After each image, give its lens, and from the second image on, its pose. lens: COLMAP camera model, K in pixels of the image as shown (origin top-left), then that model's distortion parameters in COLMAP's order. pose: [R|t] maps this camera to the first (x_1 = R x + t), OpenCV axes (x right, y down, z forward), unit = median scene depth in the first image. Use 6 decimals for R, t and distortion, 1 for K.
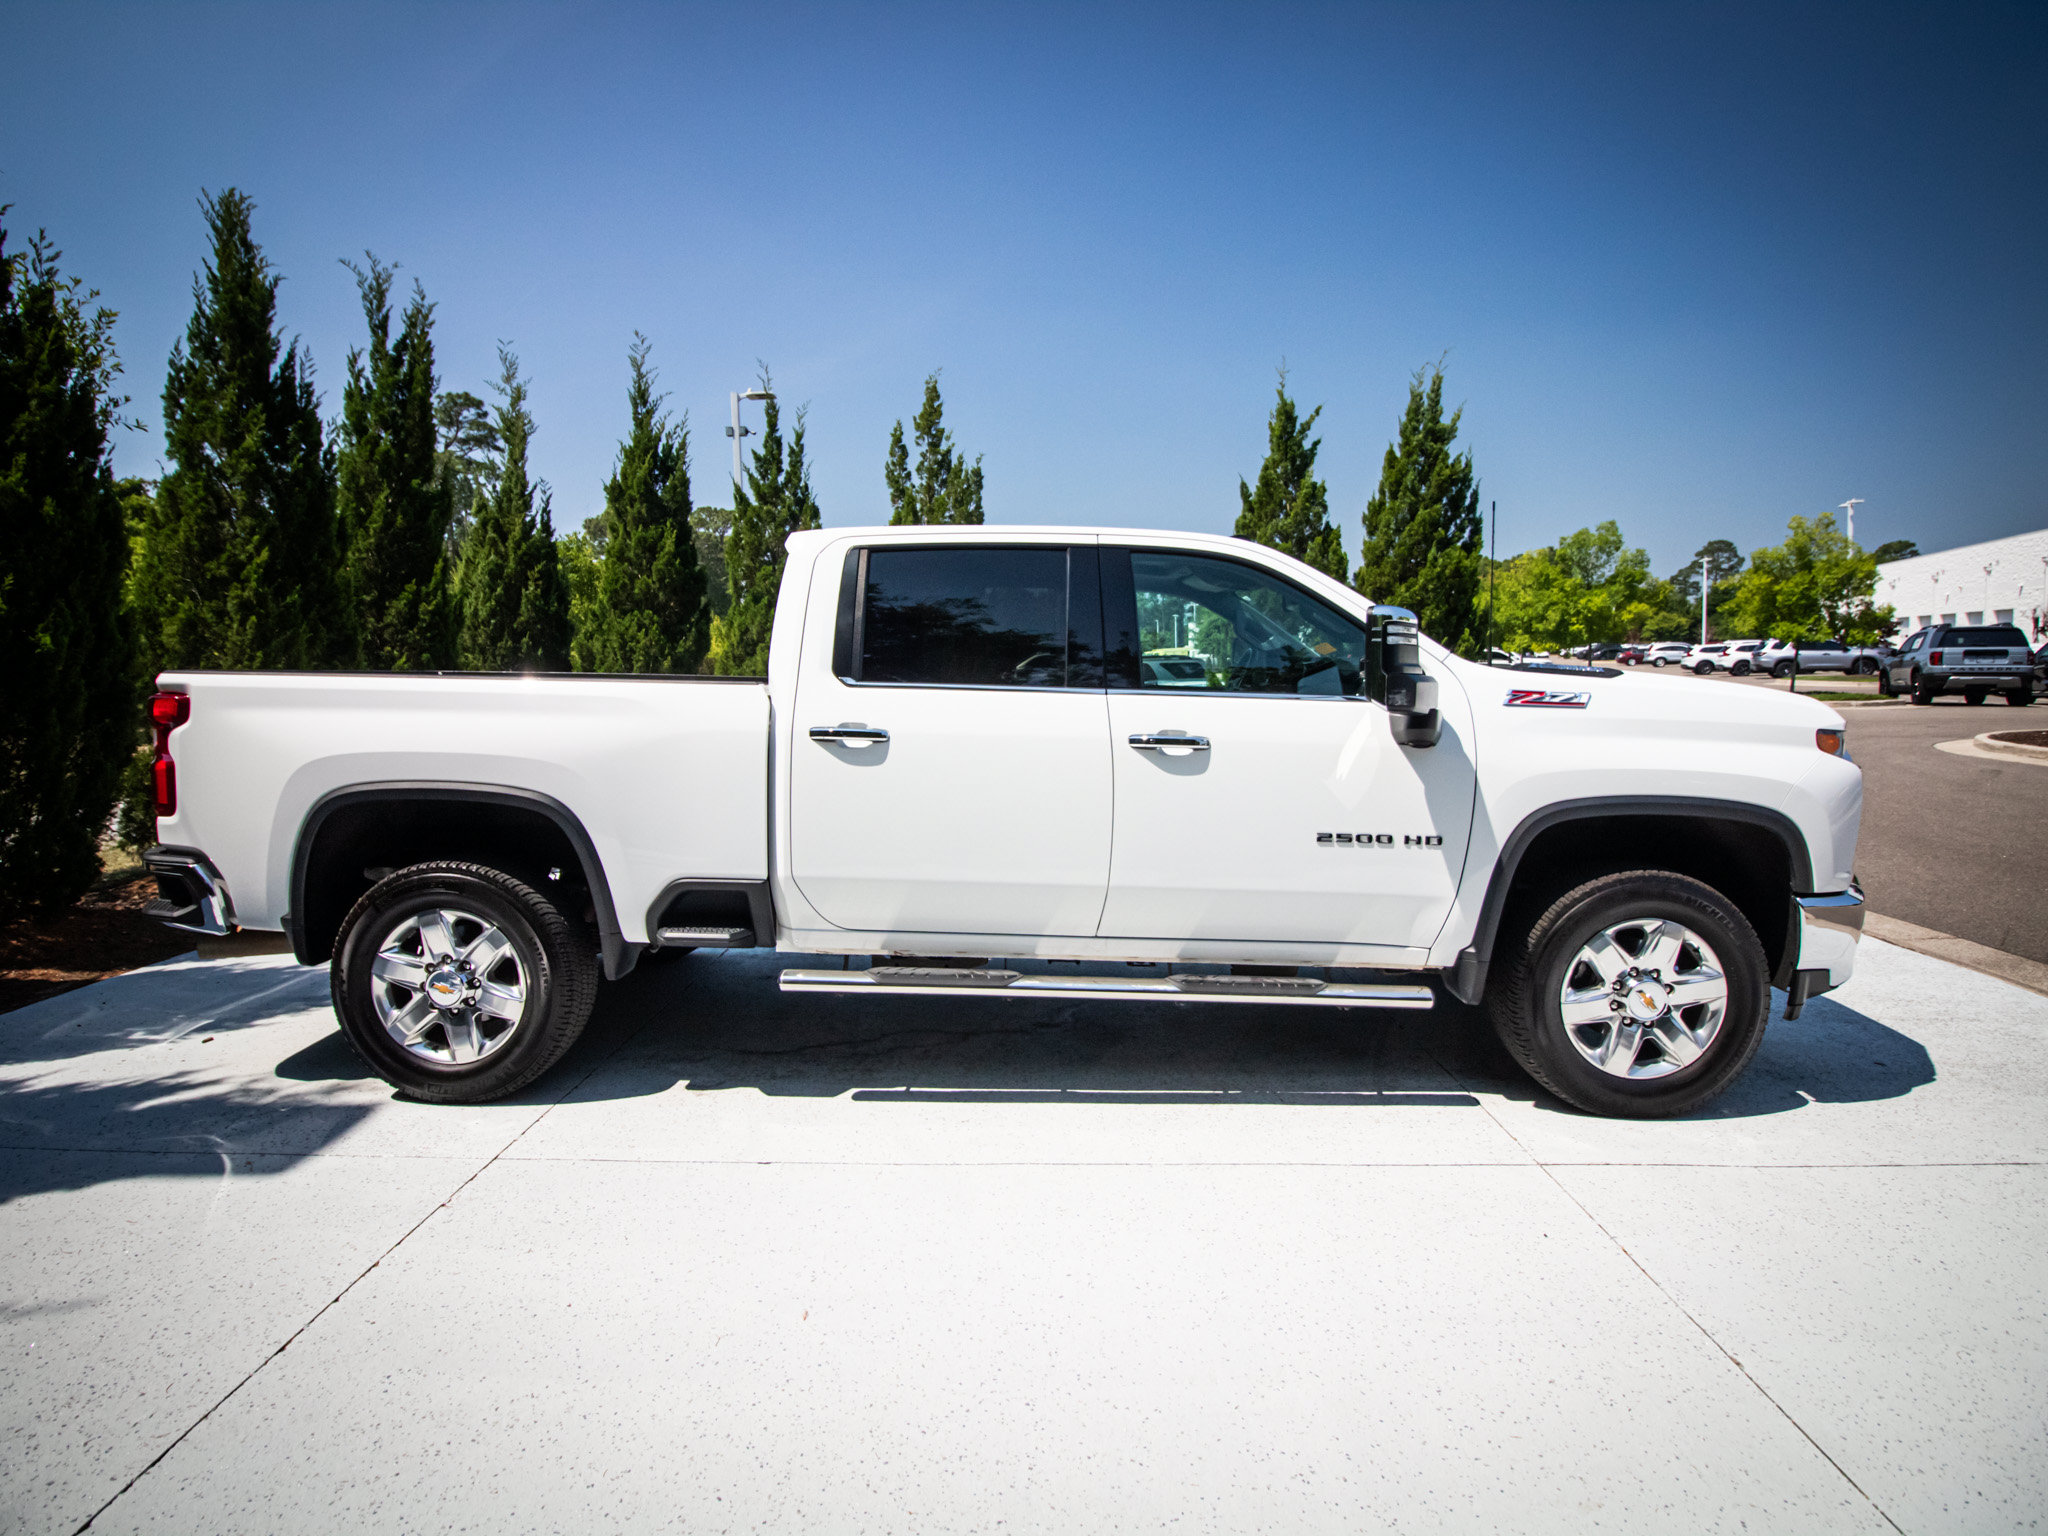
lens RADIAL K [[1061.2, 0, 1016.2], [0, 1061.2, 754.7], [0, 0, 1]] dist [-0.001746, -0.013088]
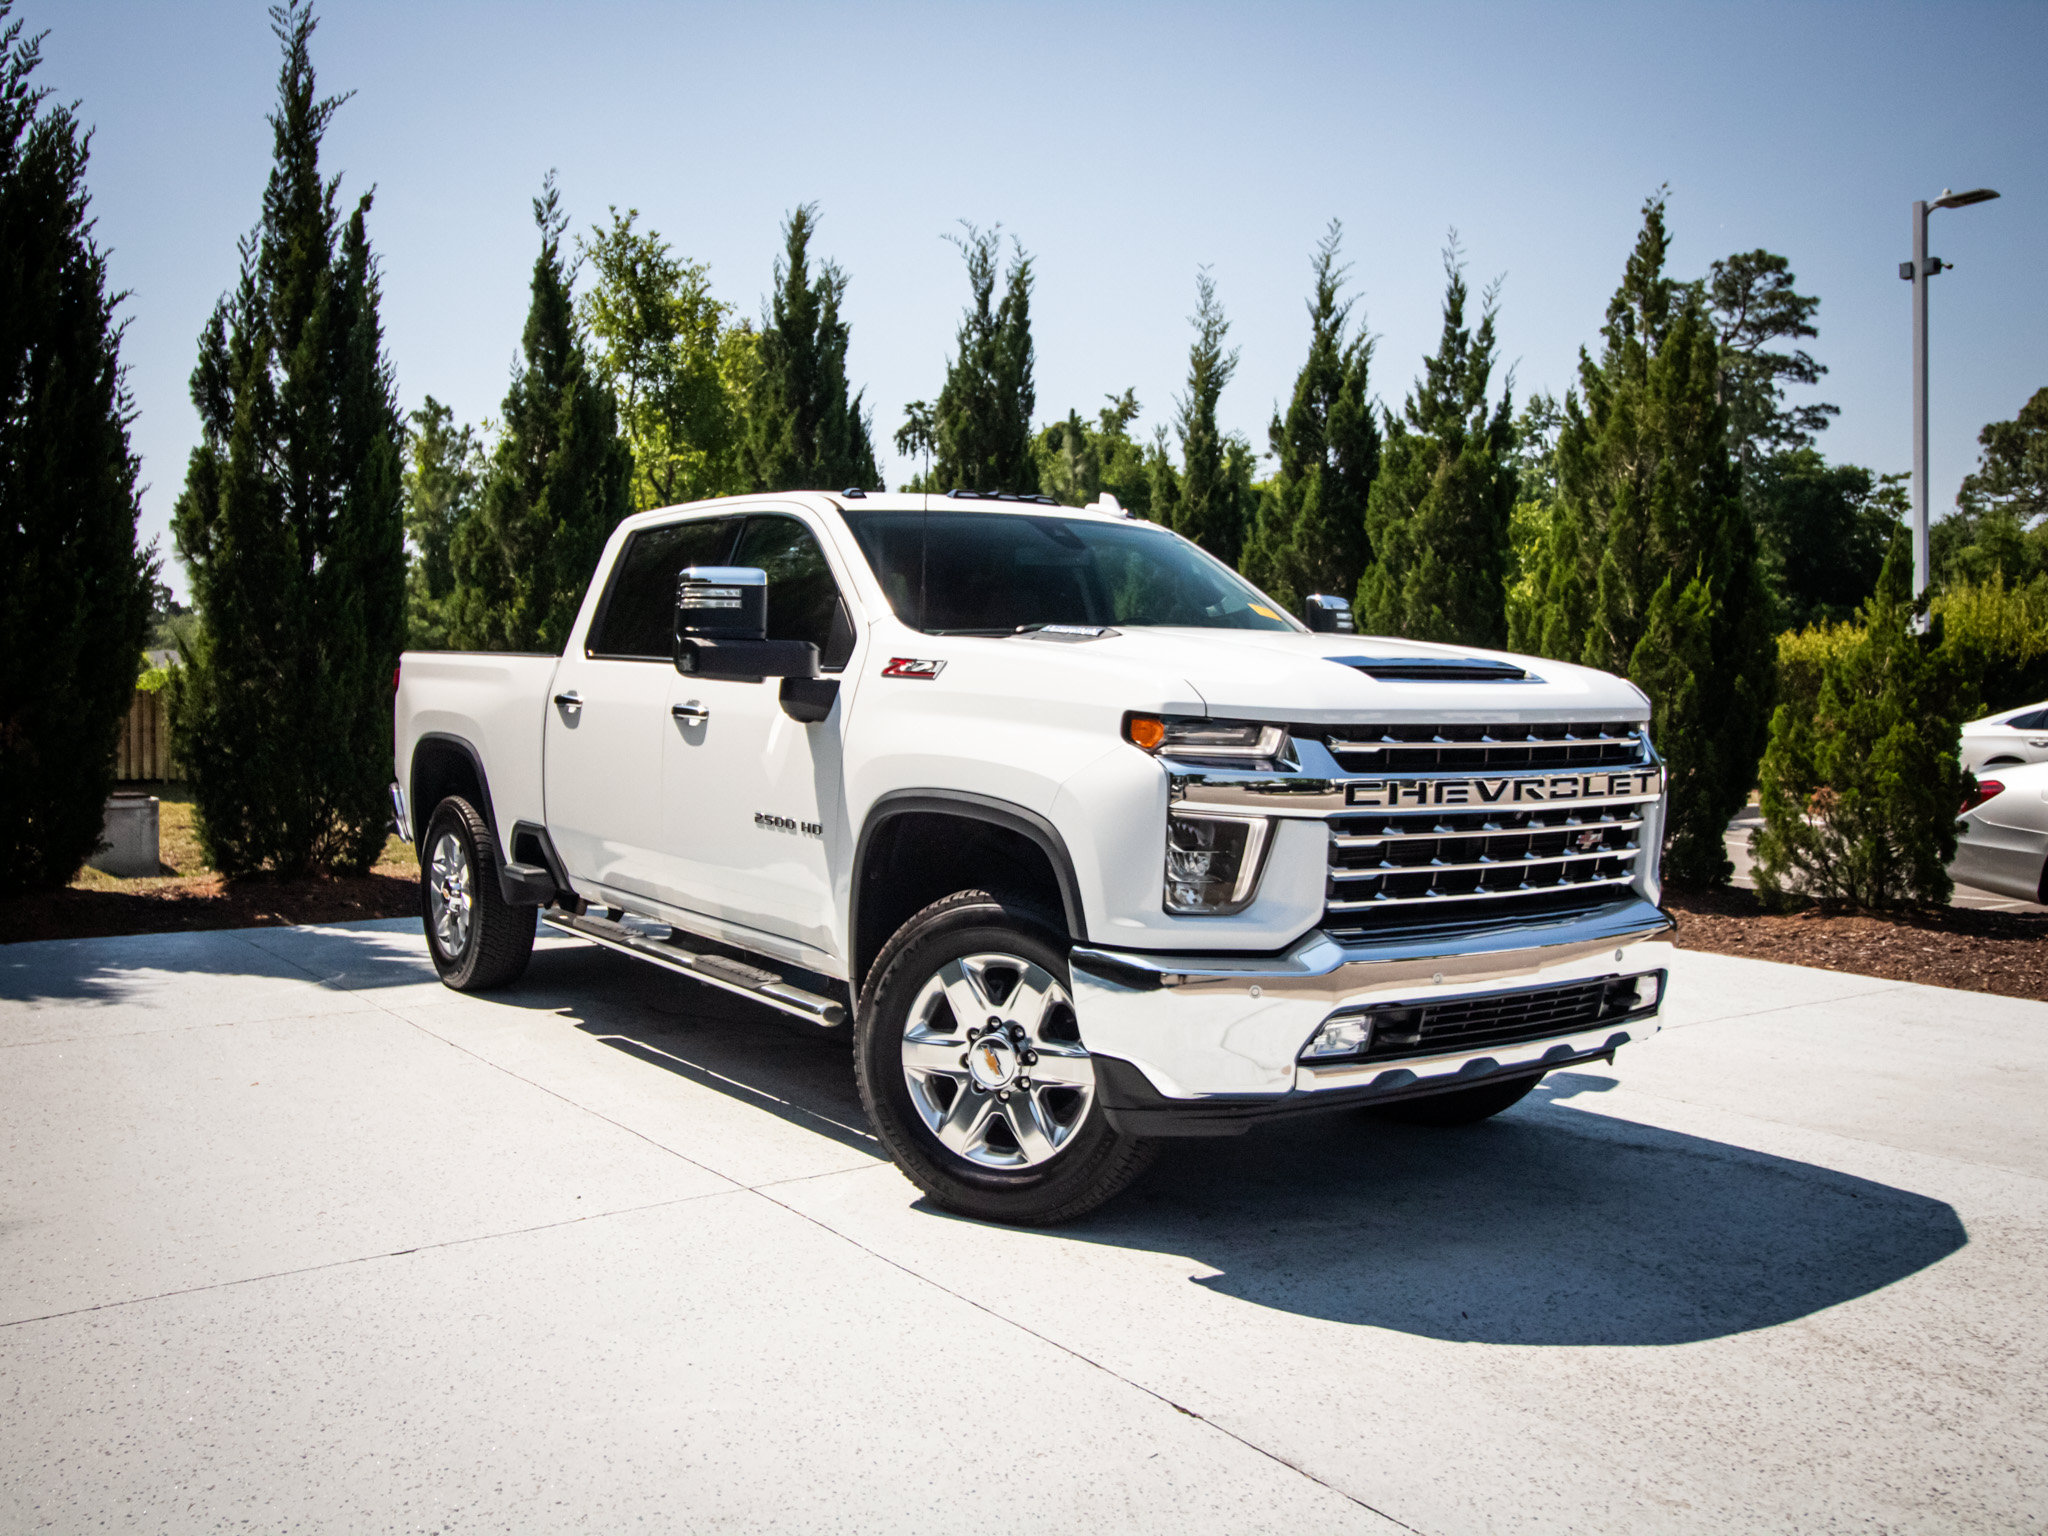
lens RADIAL K [[1809.0, 0, 996.7], [0, 1809.0, 761.3], [0, 0, 1]] dist [0.009199, 0.000732]
pose [[0.604413, 0.033987, -0.795946, 1.276524], [-0.068569, 0.997601, -0.009472, 0.022246], [0.793714, 0.060303, 0.605294, 0.161253]]
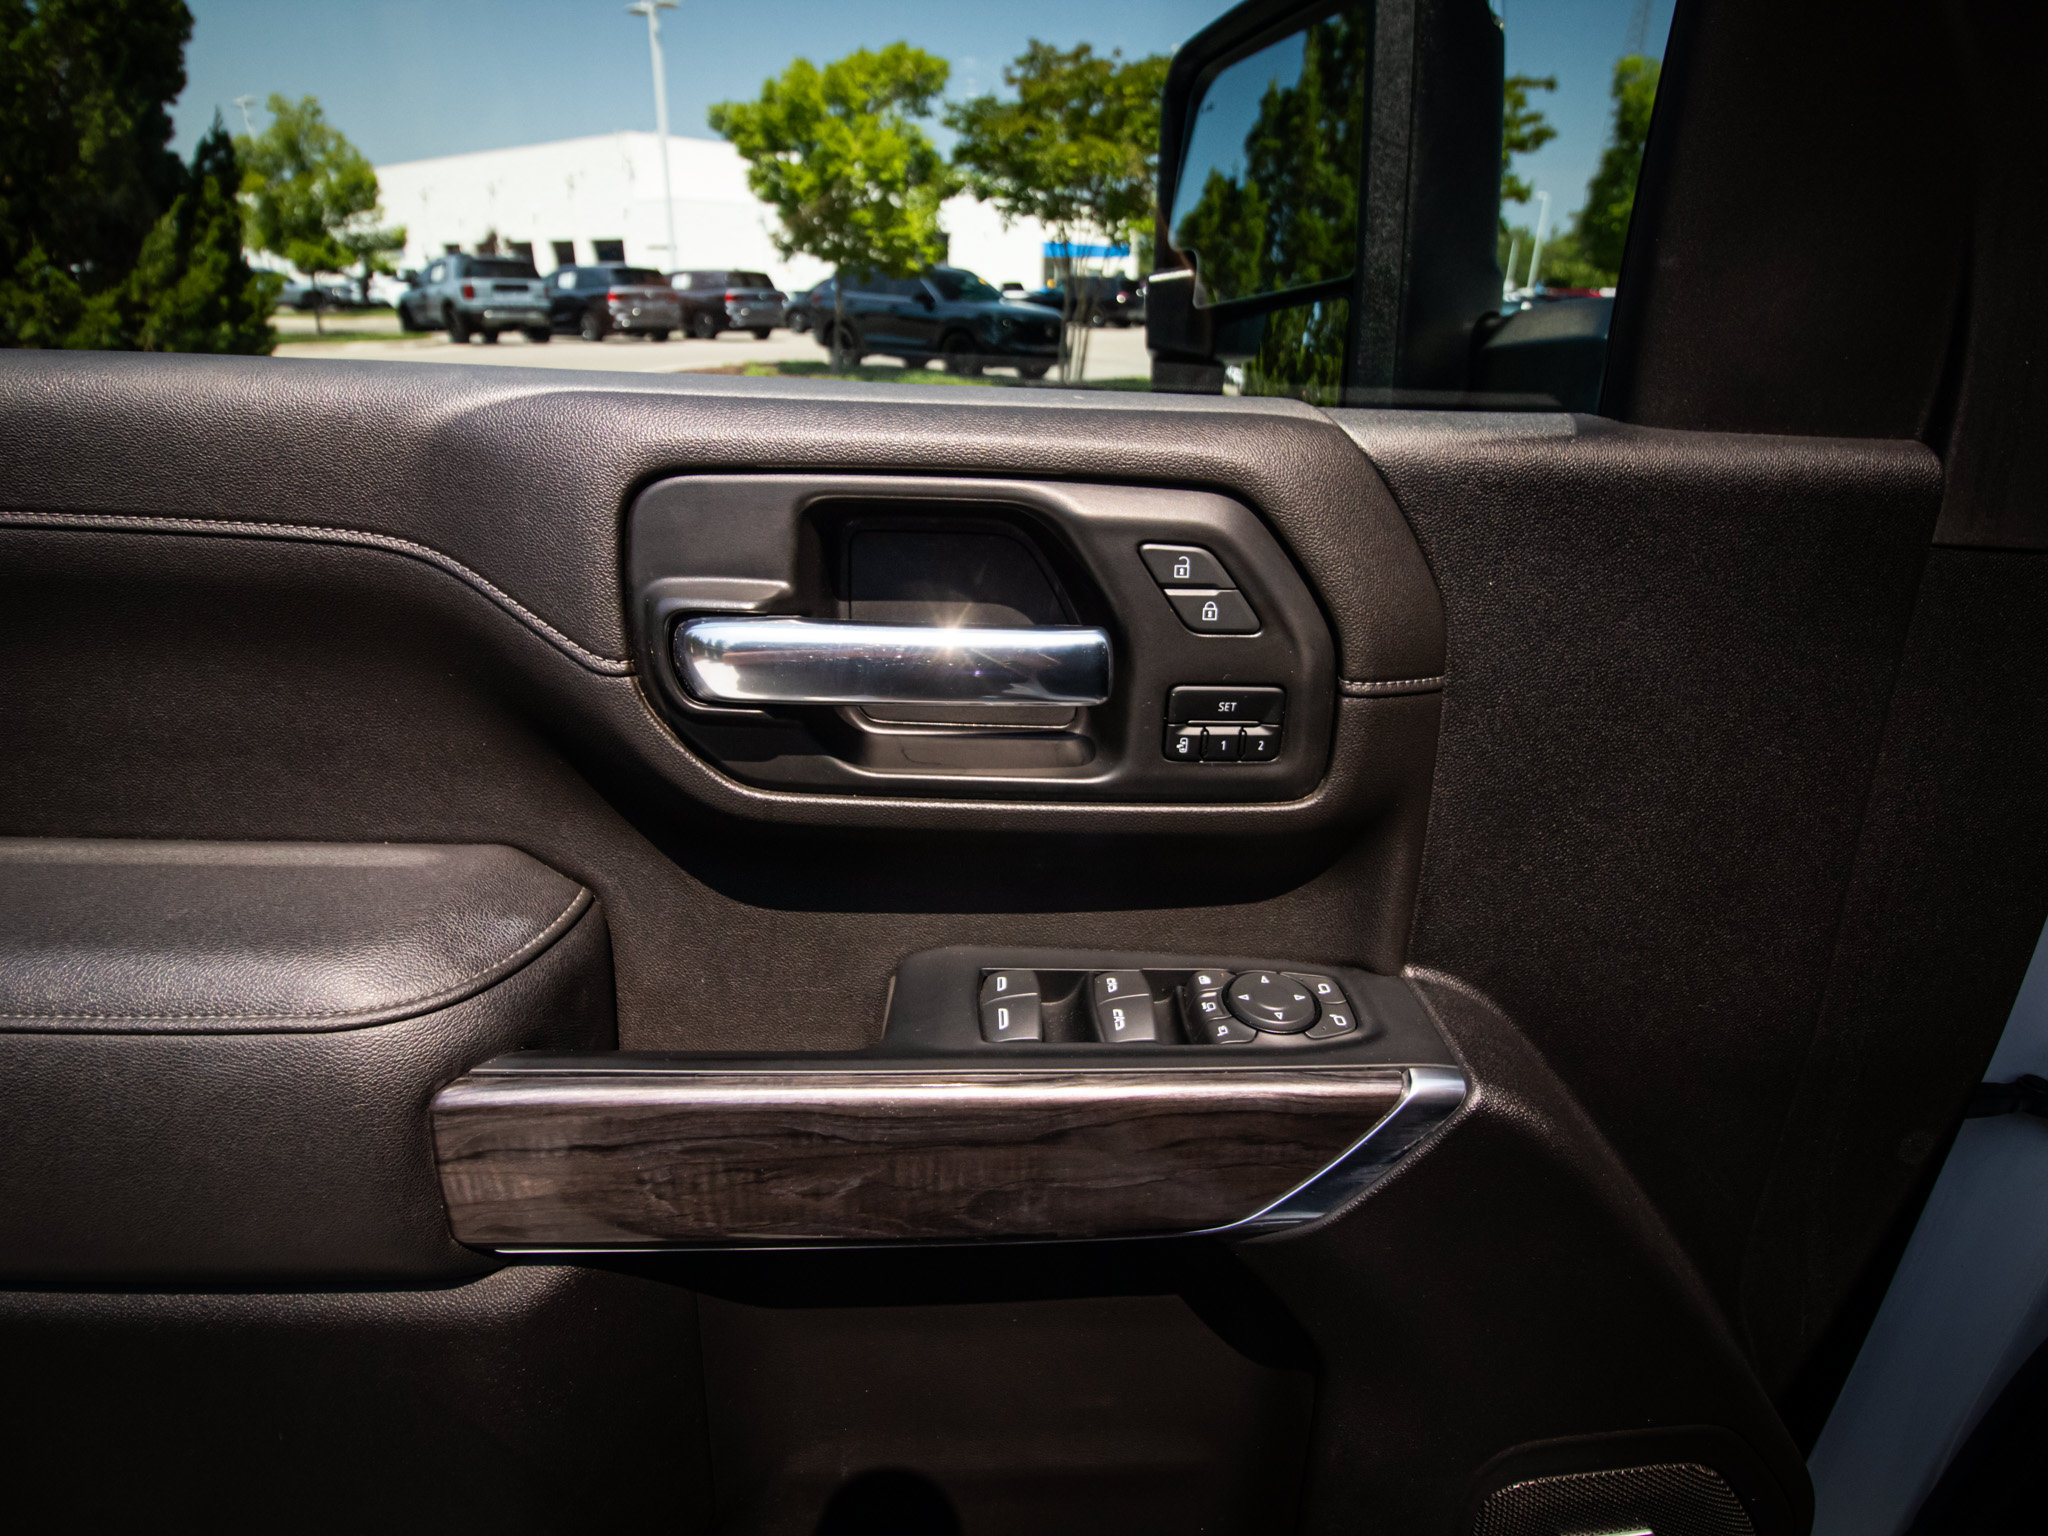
lens RADIAL K [[1061.2, 0, 1016.2], [0, 1061.2, 754.7], [0, 0, 1]] dist [-0.001746, -0.013088]
pose [[0.283677, -0.364433, 0.886970, 0.185052], [0.064730, 0.930136, 0.361466, -0.089066], [-0.956733, -0.045126, 0.287447, 1.247558]]
